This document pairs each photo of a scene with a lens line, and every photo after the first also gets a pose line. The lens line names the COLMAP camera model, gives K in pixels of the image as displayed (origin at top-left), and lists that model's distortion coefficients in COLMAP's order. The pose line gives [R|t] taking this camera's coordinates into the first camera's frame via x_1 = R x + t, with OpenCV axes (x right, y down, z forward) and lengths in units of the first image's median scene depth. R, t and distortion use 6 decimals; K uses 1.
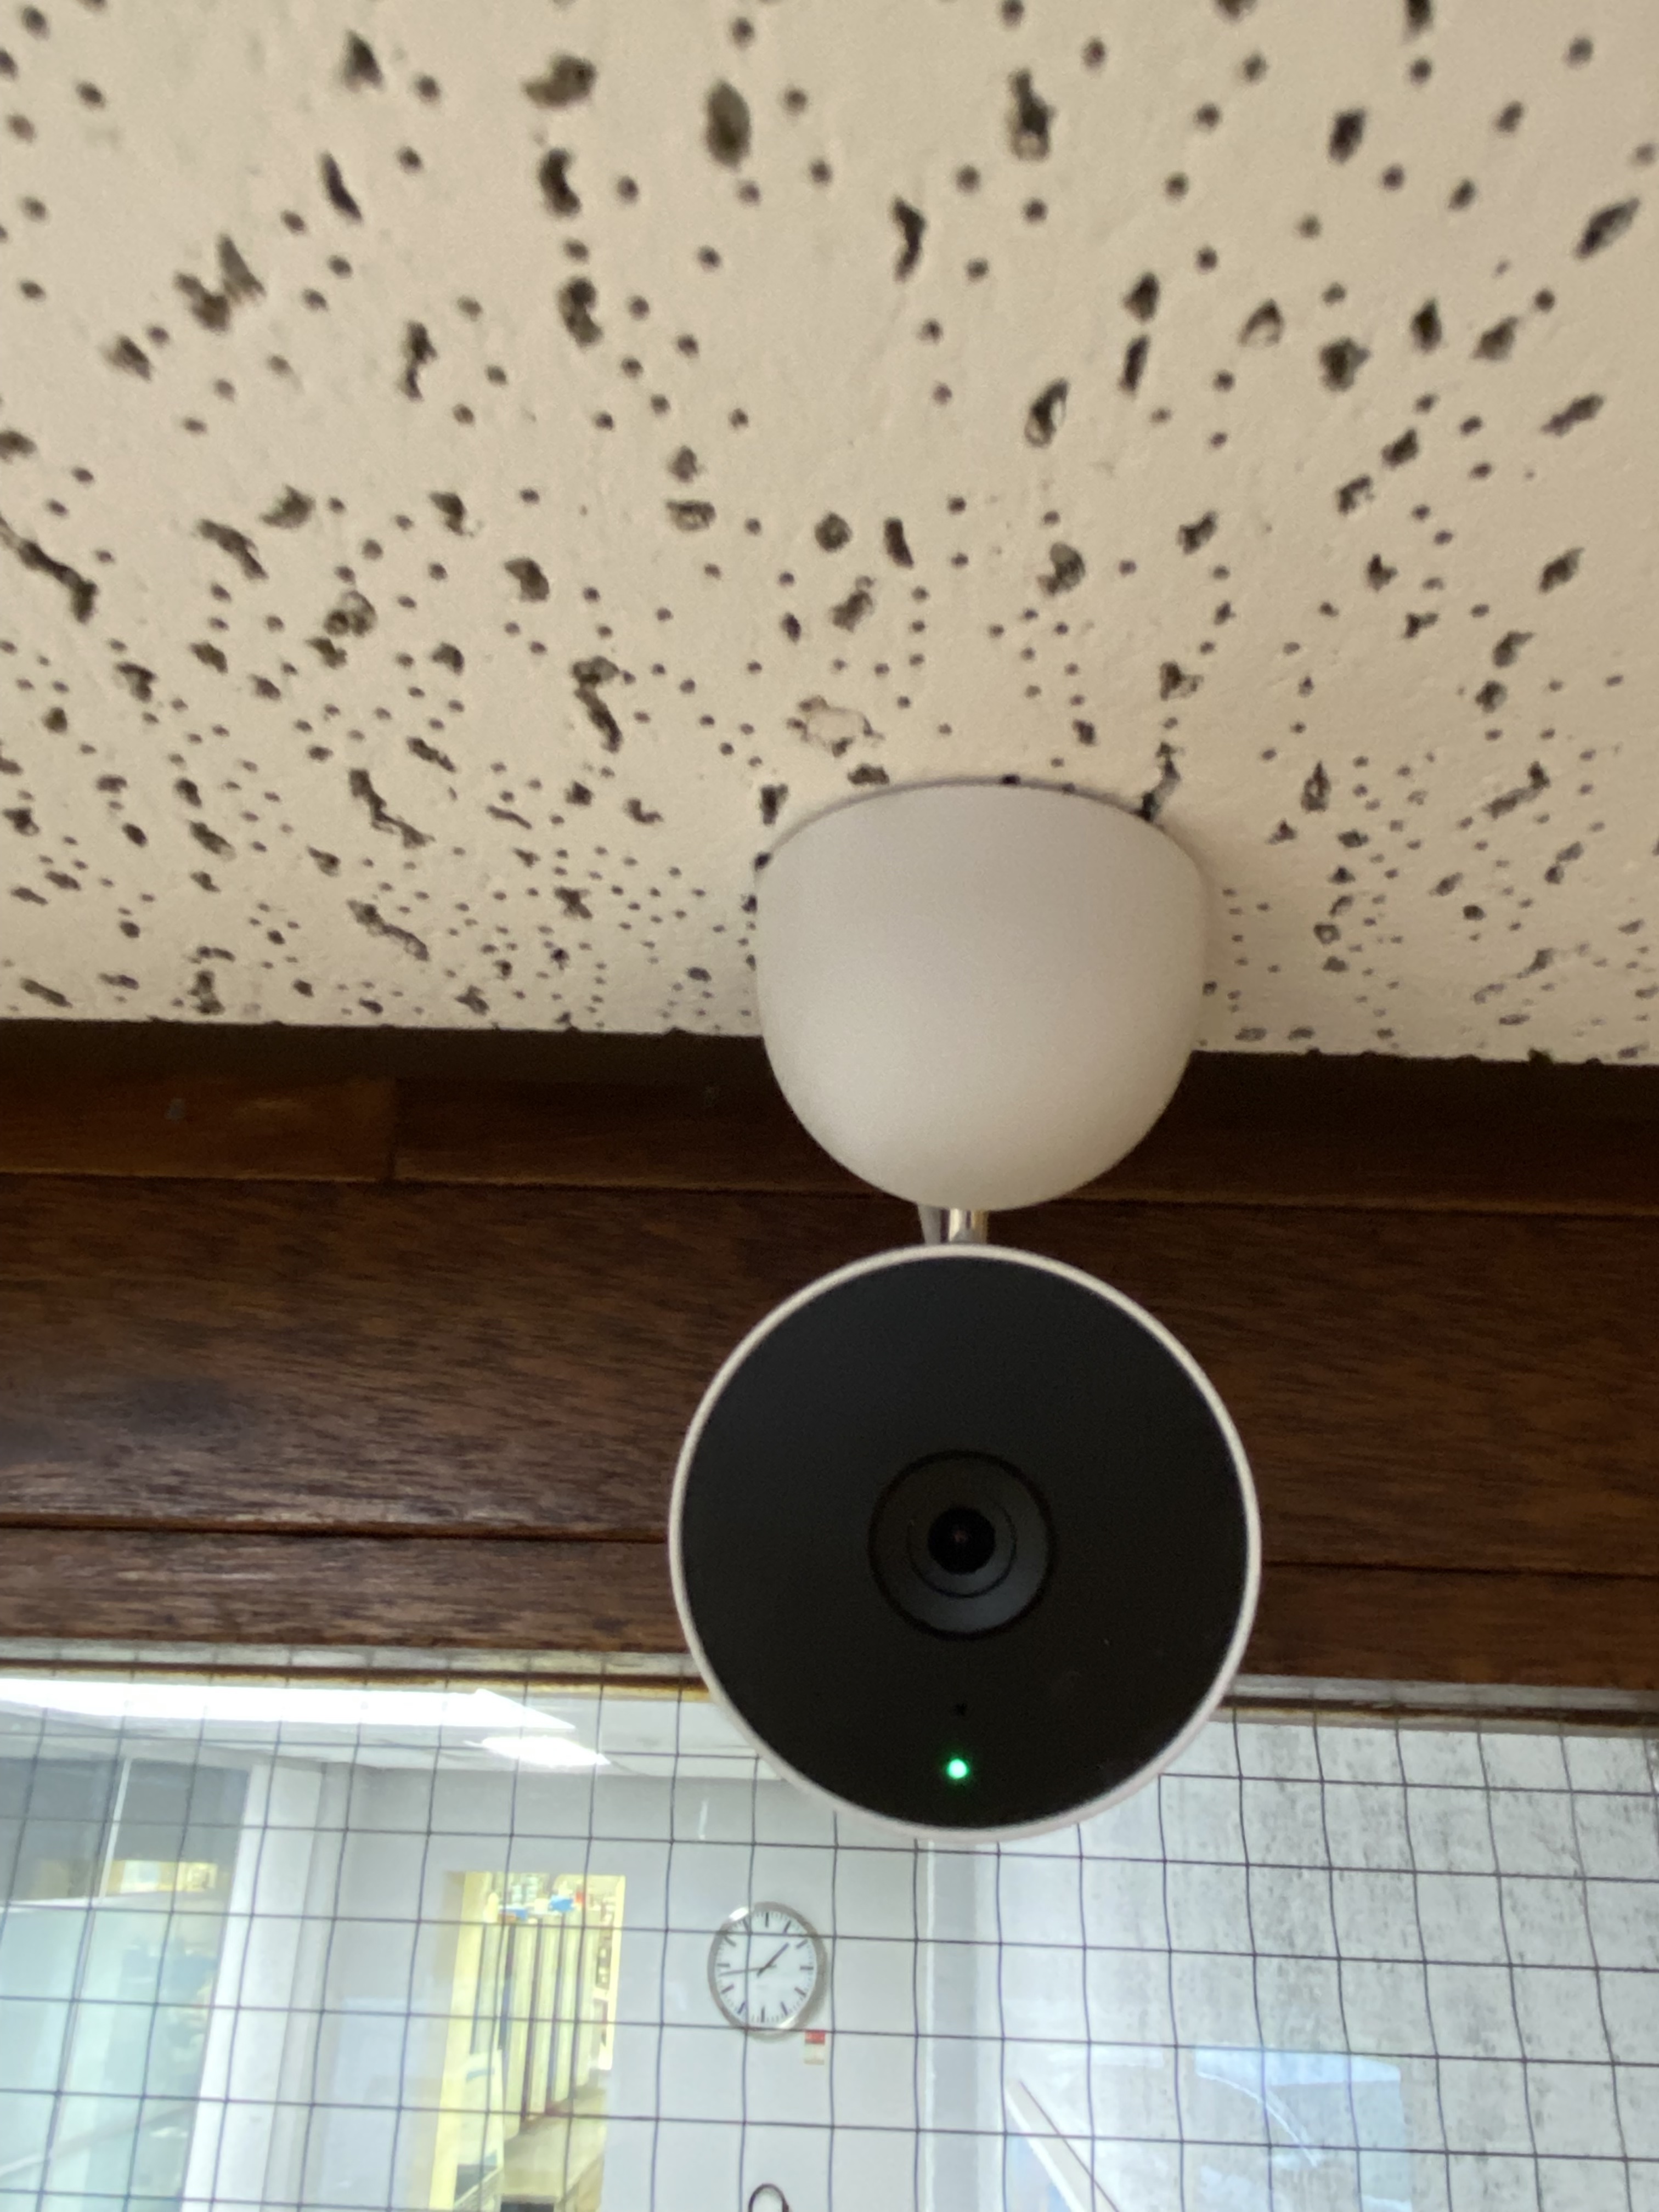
lens RADIAL K [[1629.2, 0, 835.5], [0, 1629.2, 1106.7], [0, 0, 1]] dist [0.011193, -0.008571]
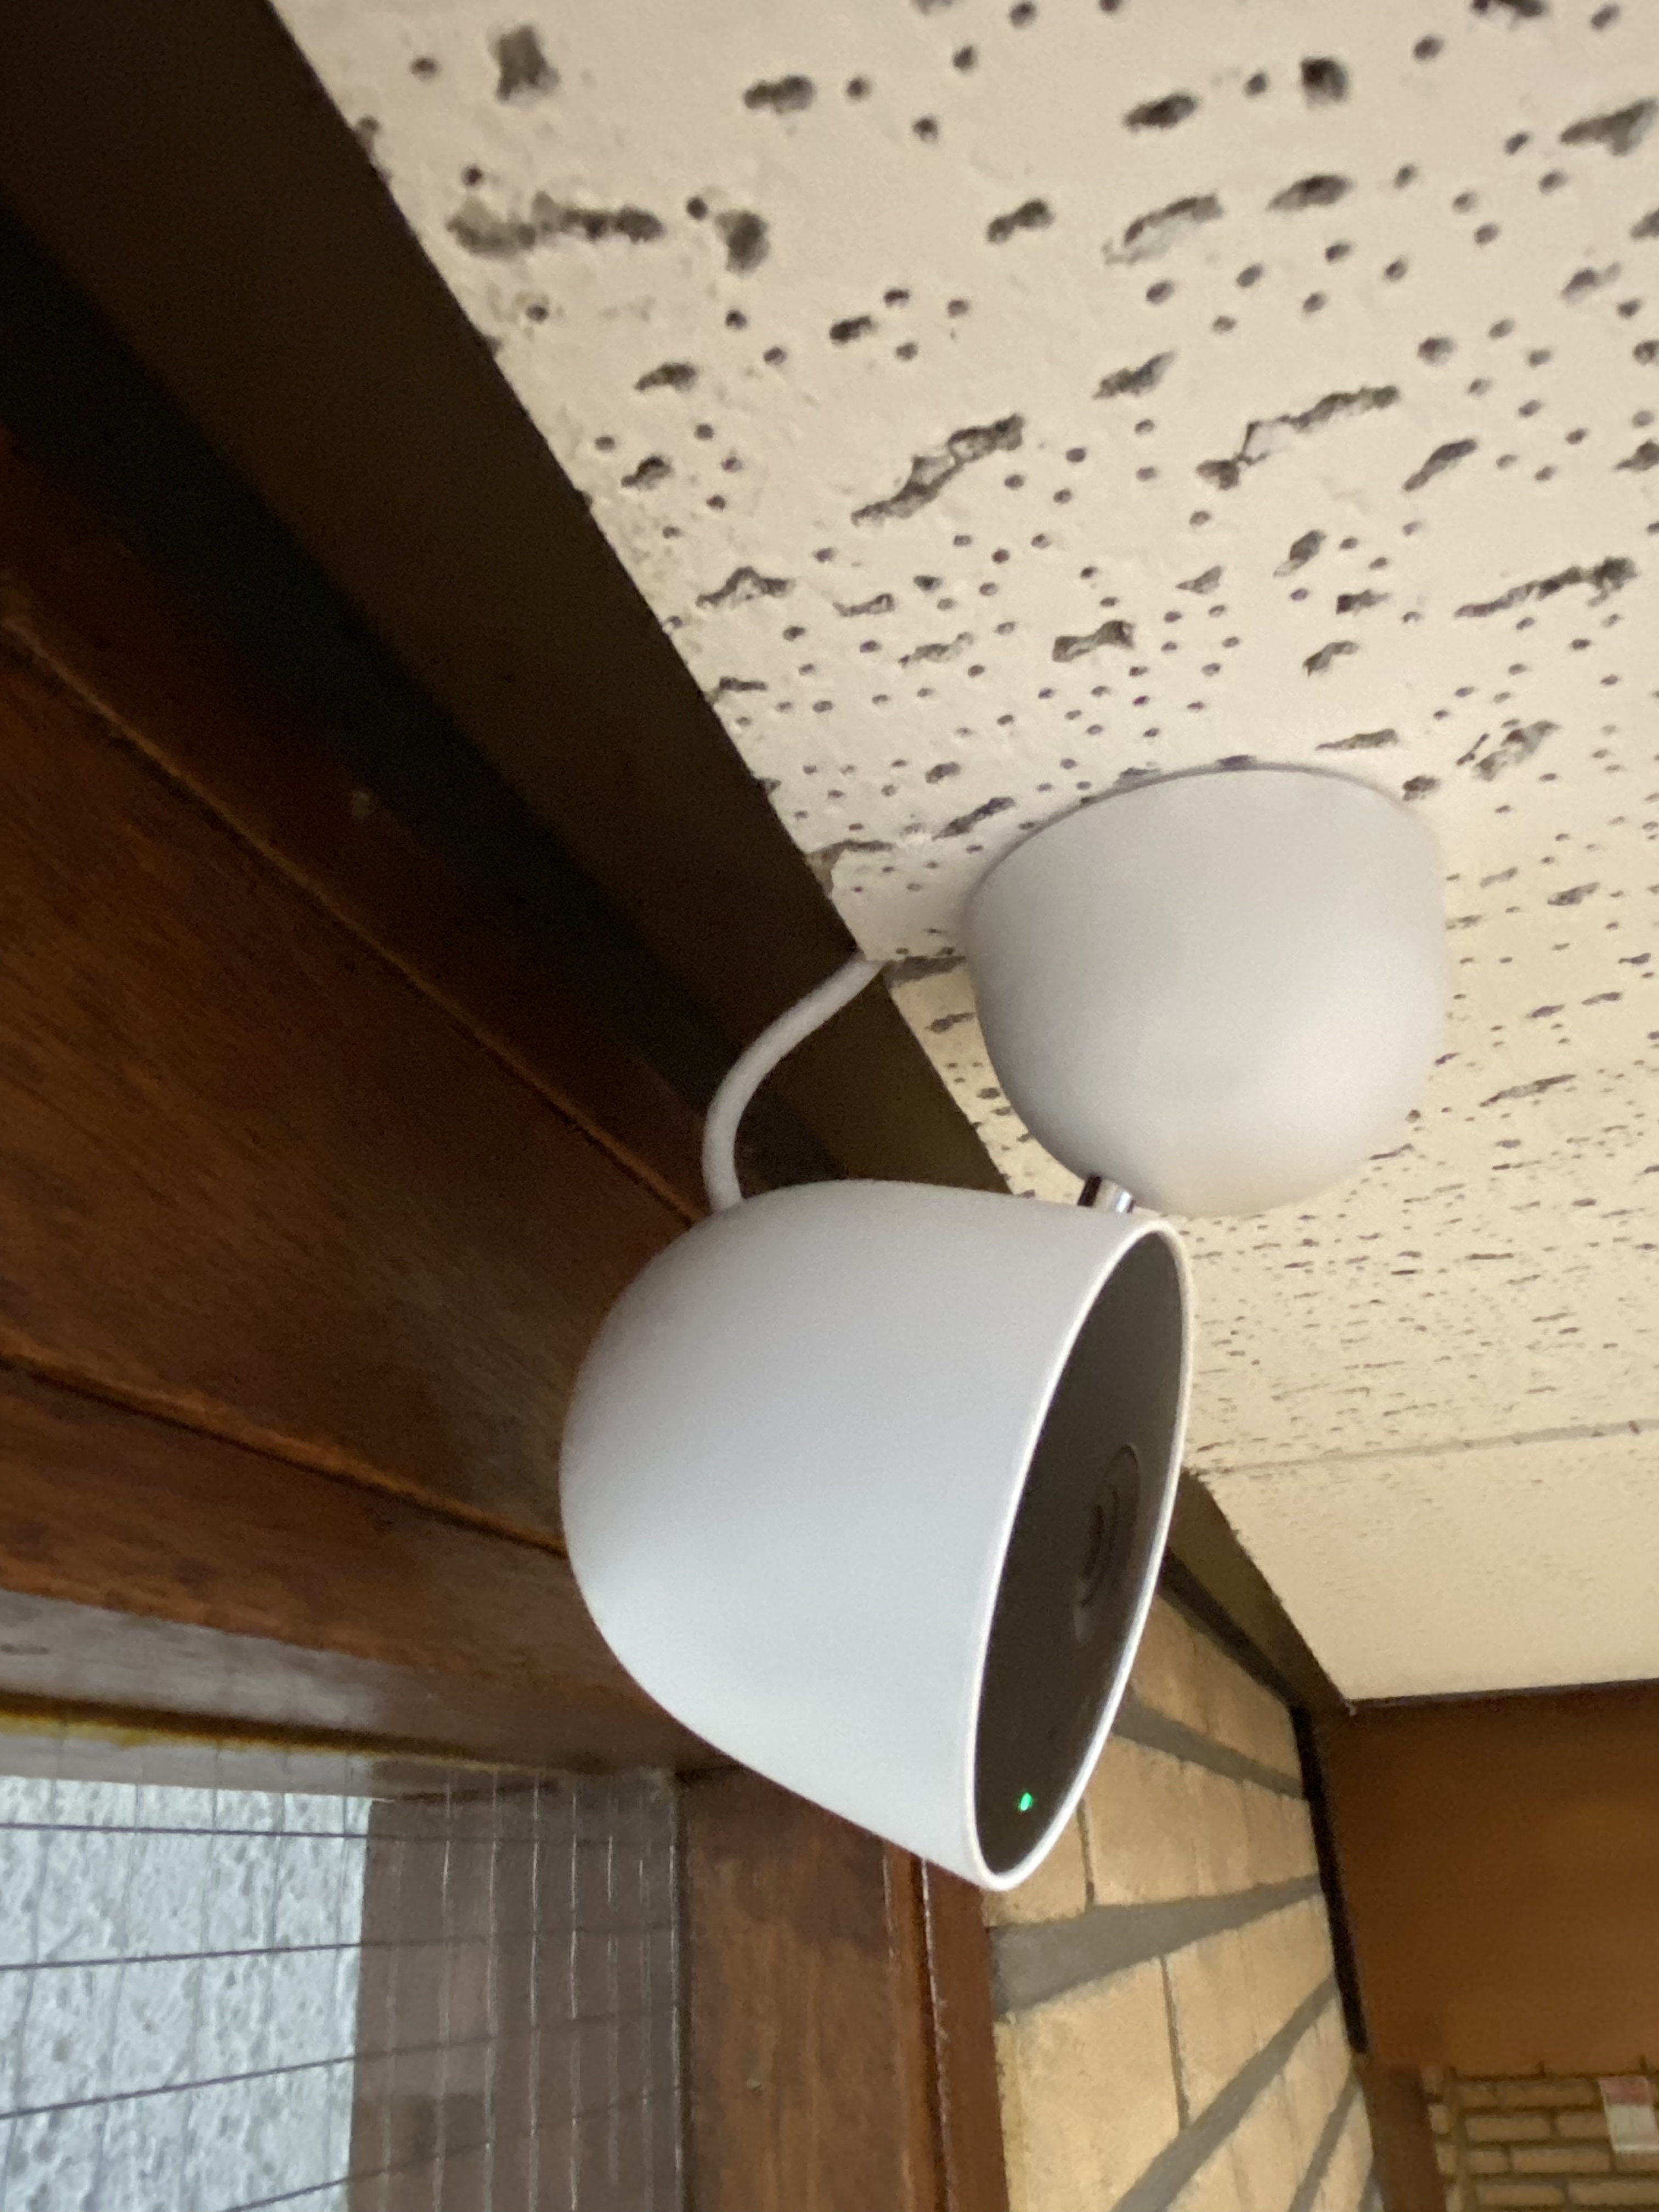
lens RADIAL K [[1629.2, 0, 834.3], [0, 1629.2, 1101.2], [0, 0, 1]] dist [0.011193, -0.008571]
pose [[0.316000, 0.386212, 0.866594, -0.732764], [-0.304067, 0.906443, -0.293095, 0.314757], [-0.898714, -0.170884, 0.403870, 0.711731]]
